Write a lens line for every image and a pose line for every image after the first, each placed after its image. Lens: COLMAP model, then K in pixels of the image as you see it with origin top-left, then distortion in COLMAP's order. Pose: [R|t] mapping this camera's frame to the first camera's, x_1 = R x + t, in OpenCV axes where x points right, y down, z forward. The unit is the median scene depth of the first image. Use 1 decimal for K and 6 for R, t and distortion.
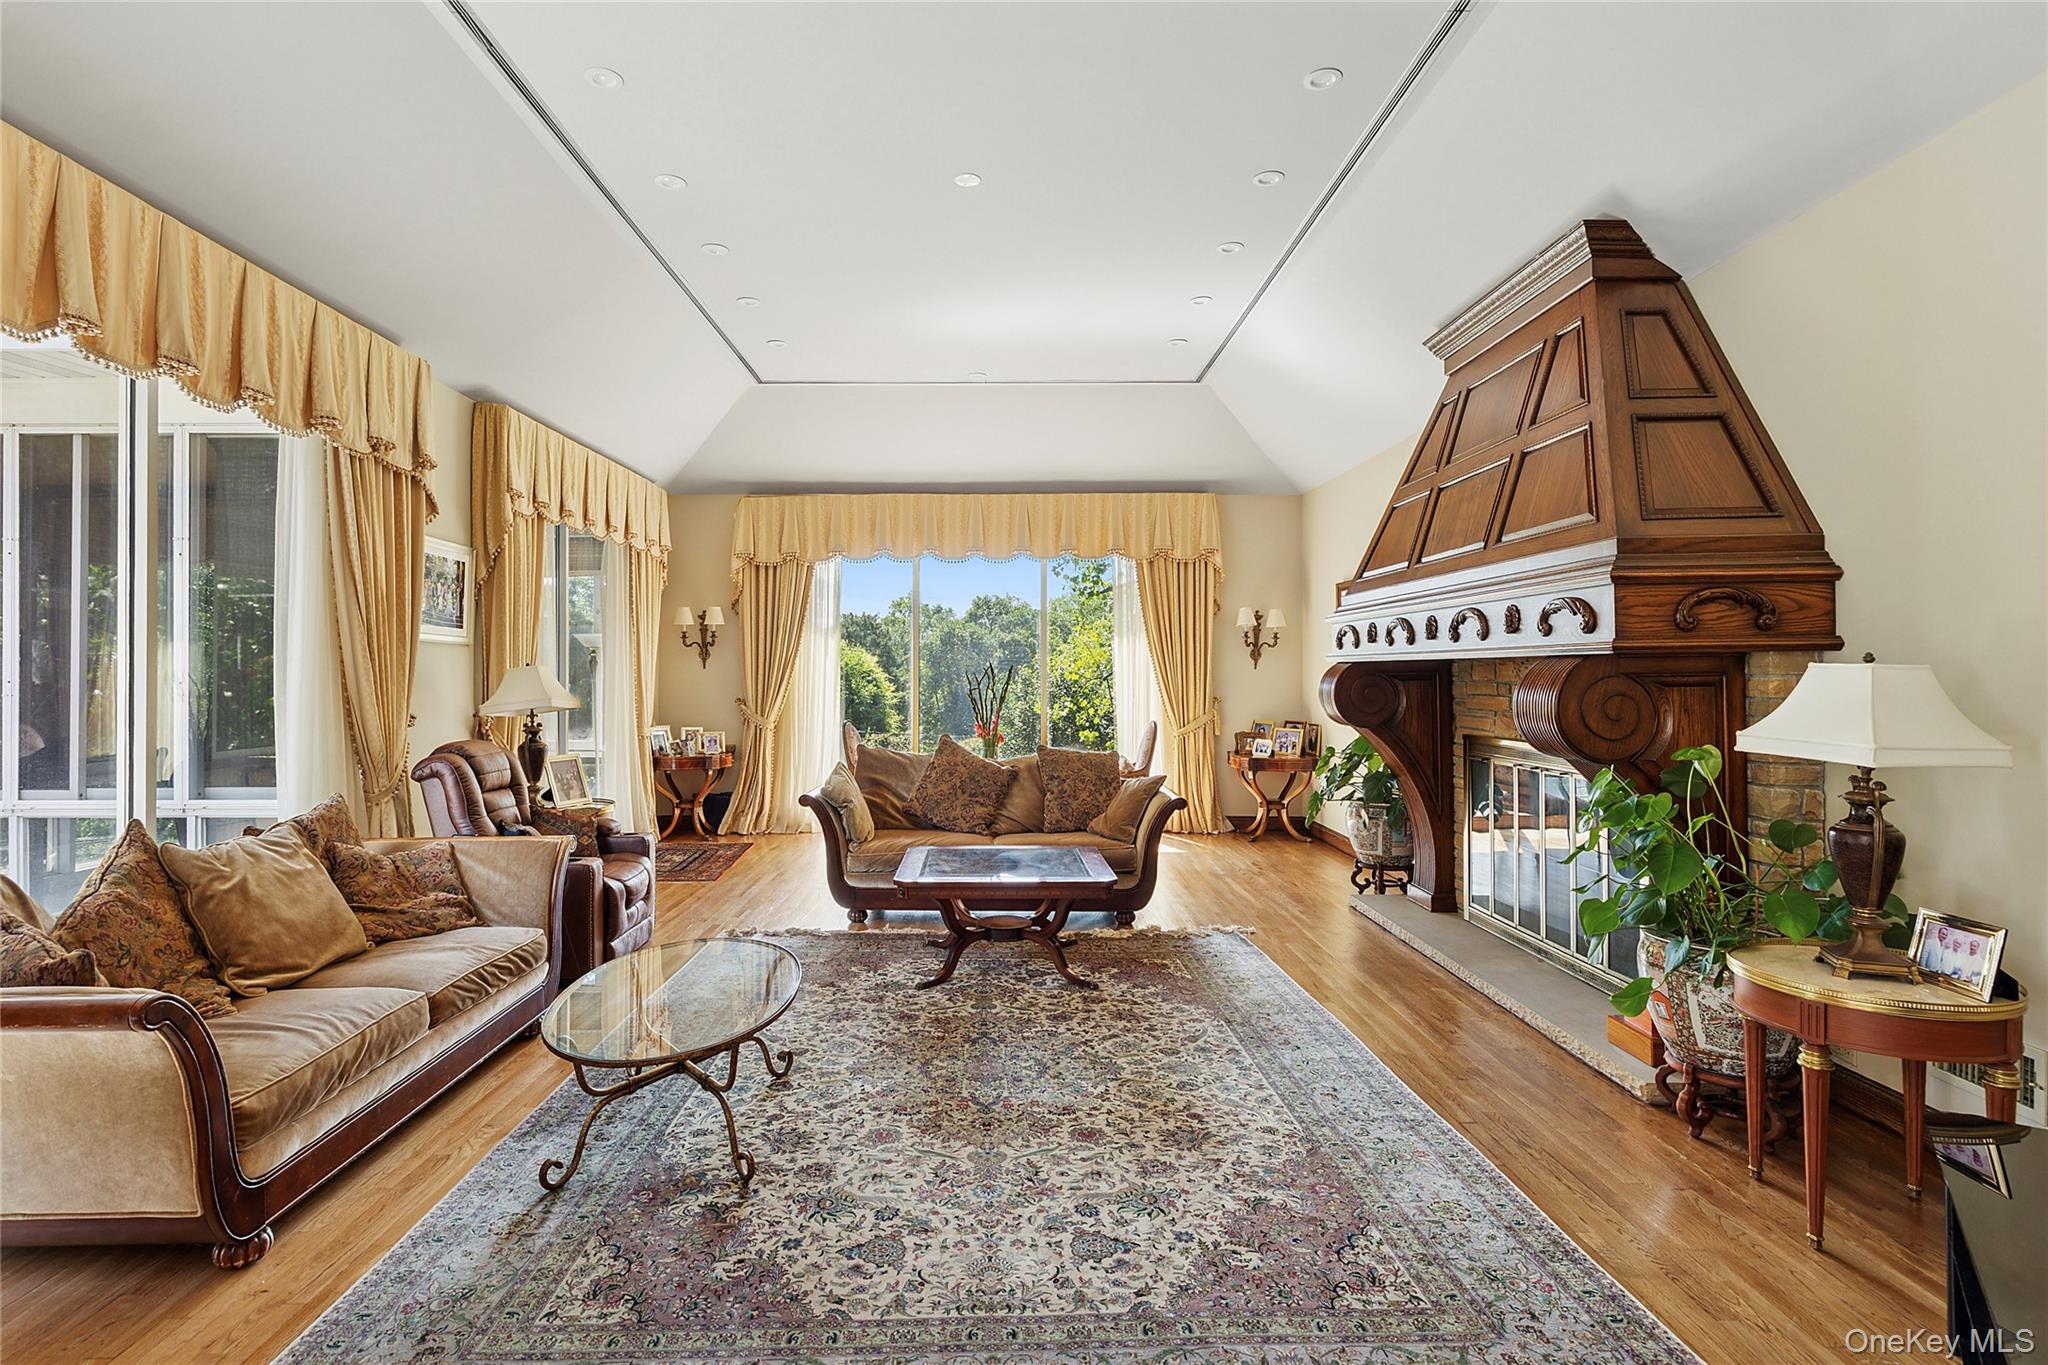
lens RADIAL K [[1003.9, 0, 1024.0], [0, 1003.9, 682.5], [0, 0, 1]] dist [-0.016594, 0.000788]
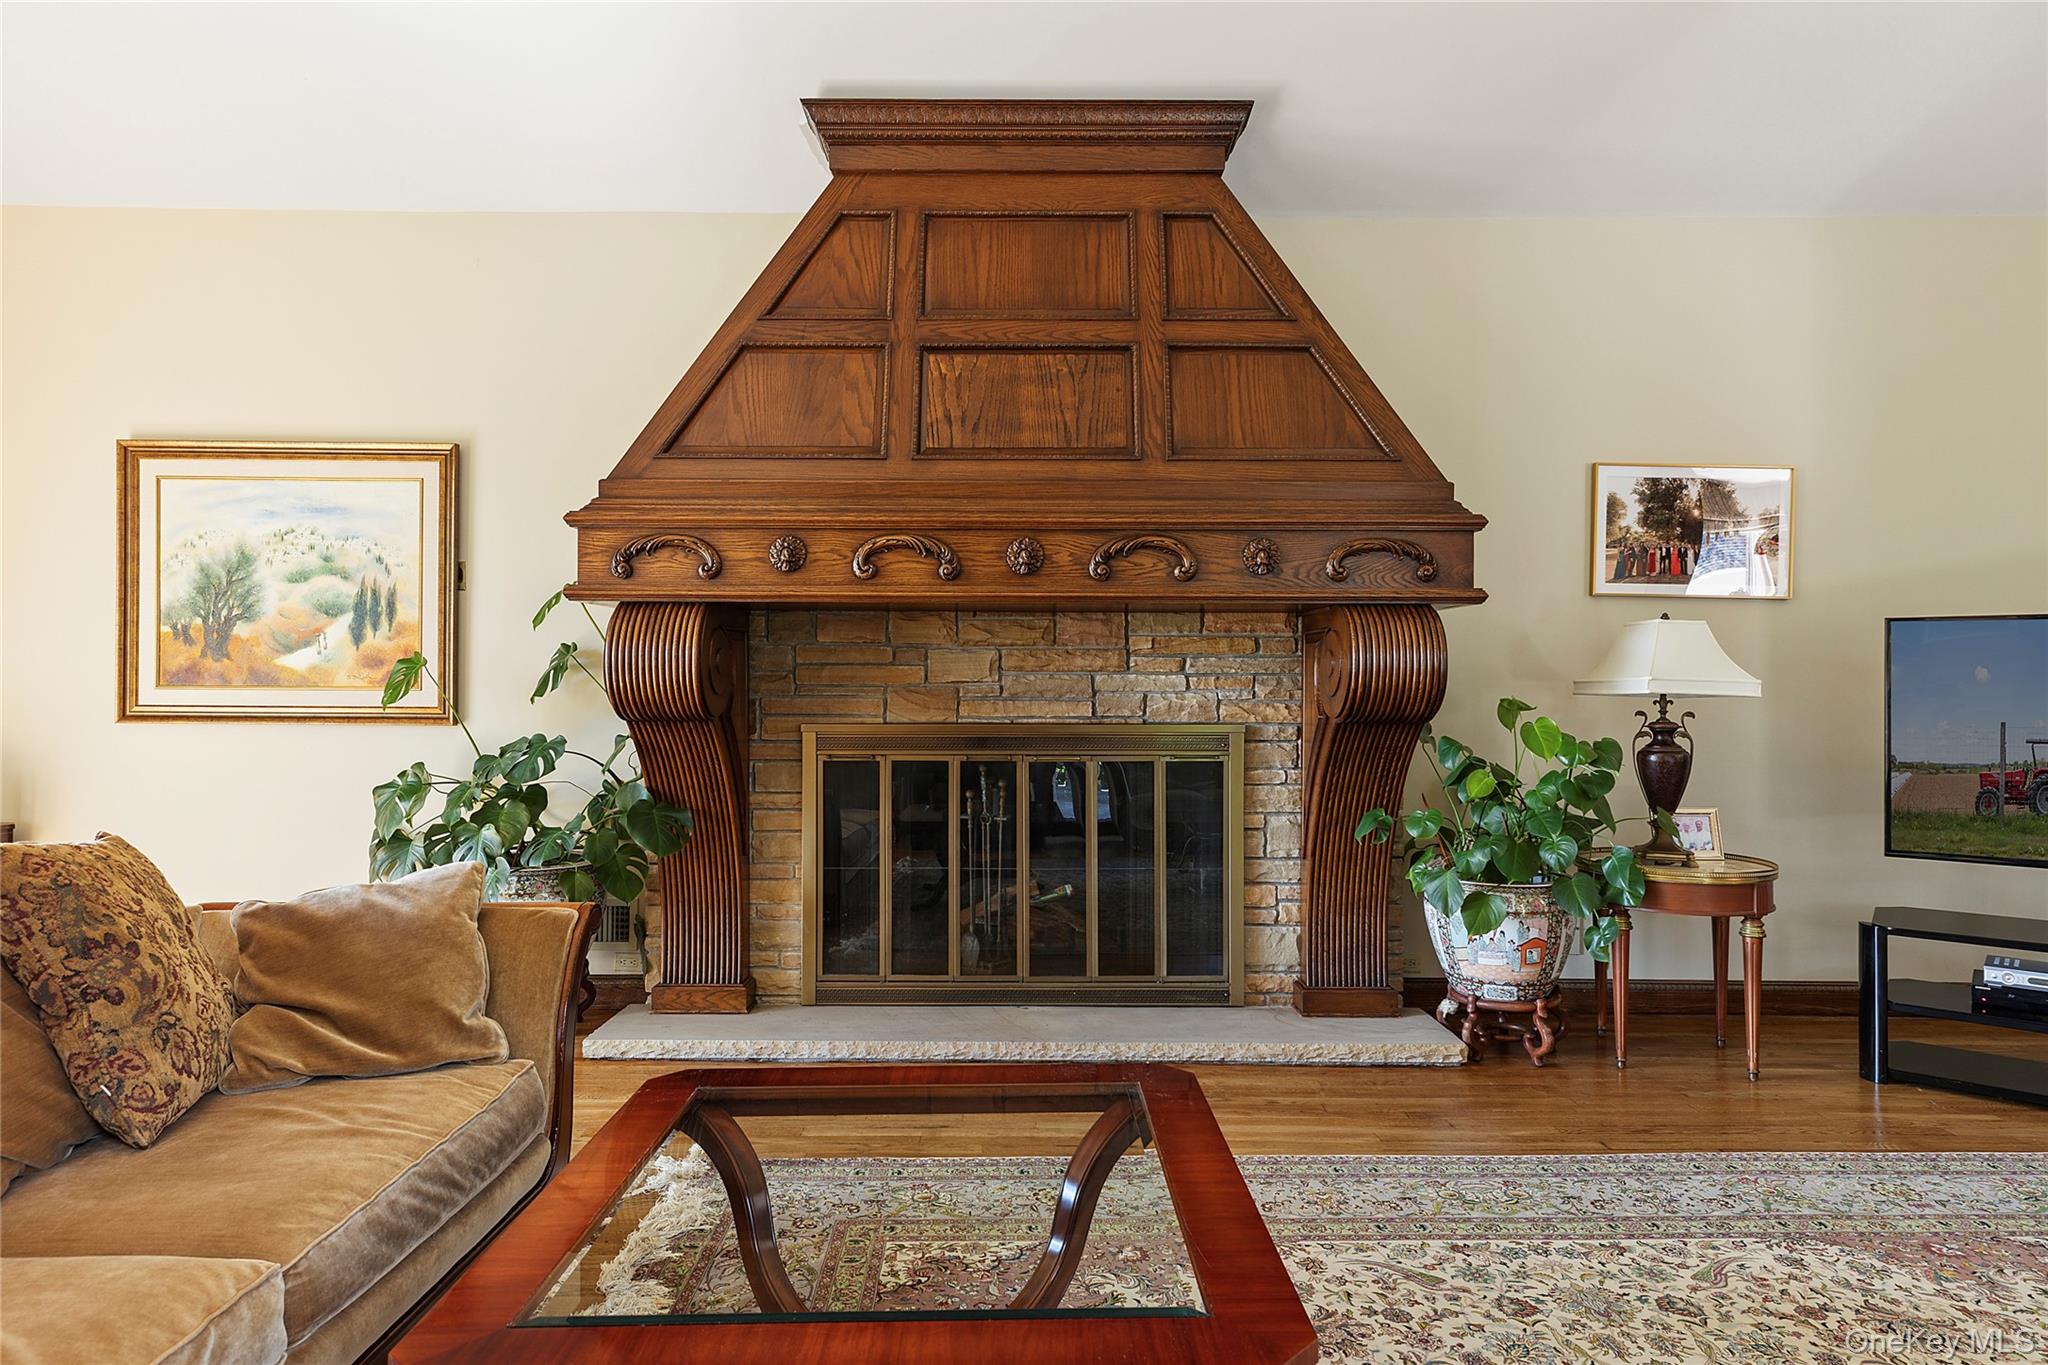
lens RADIAL K [[1173.8, 0, 1024.0], [0, 1173.8, 682.5], [0, 0, 1]] dist [0.002734, 0.001918]
pose [[0.036449, -0.007599, 0.999307, -0.412328], [-0.000610, 0.999971, 0.007626, 0.029070], [-0.999335, -0.000888, 0.036443, 1.056996]]
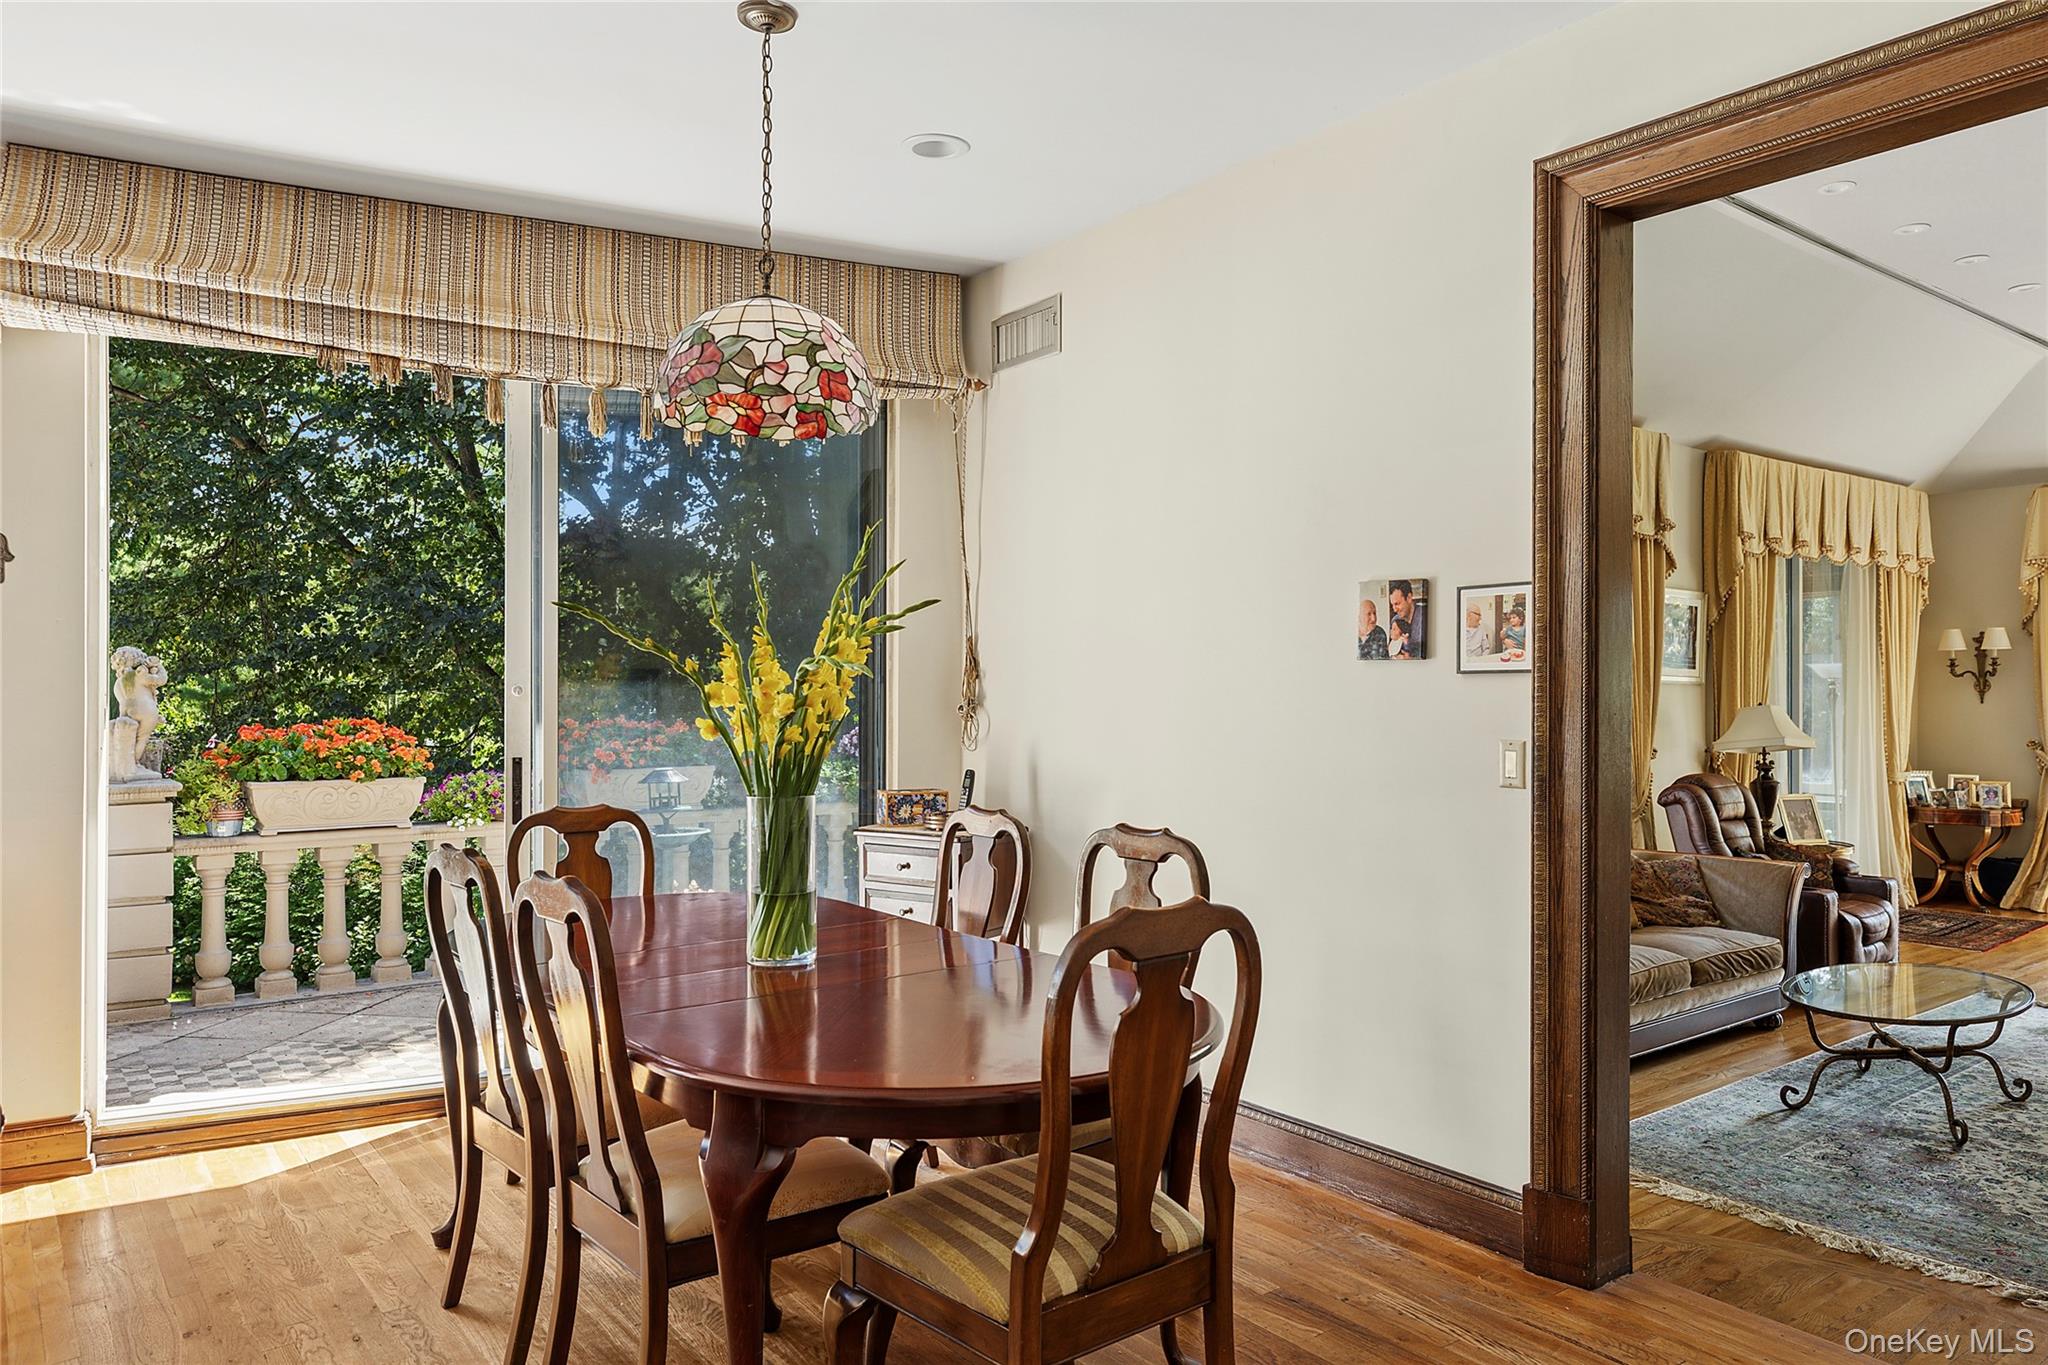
lens RADIAL K [[1332.5, 0, 1024.0], [0, 1332.5, 682.5], [0, 0, 1]] dist [0.039109, -0.016349]
pose [[0.581315, -0.006638, -0.813651, 0.215035], [-0.008036, 0.999871, -0.013898, -0.016138], [0.813639, 0.014617, 0.581187, -0.474953]]
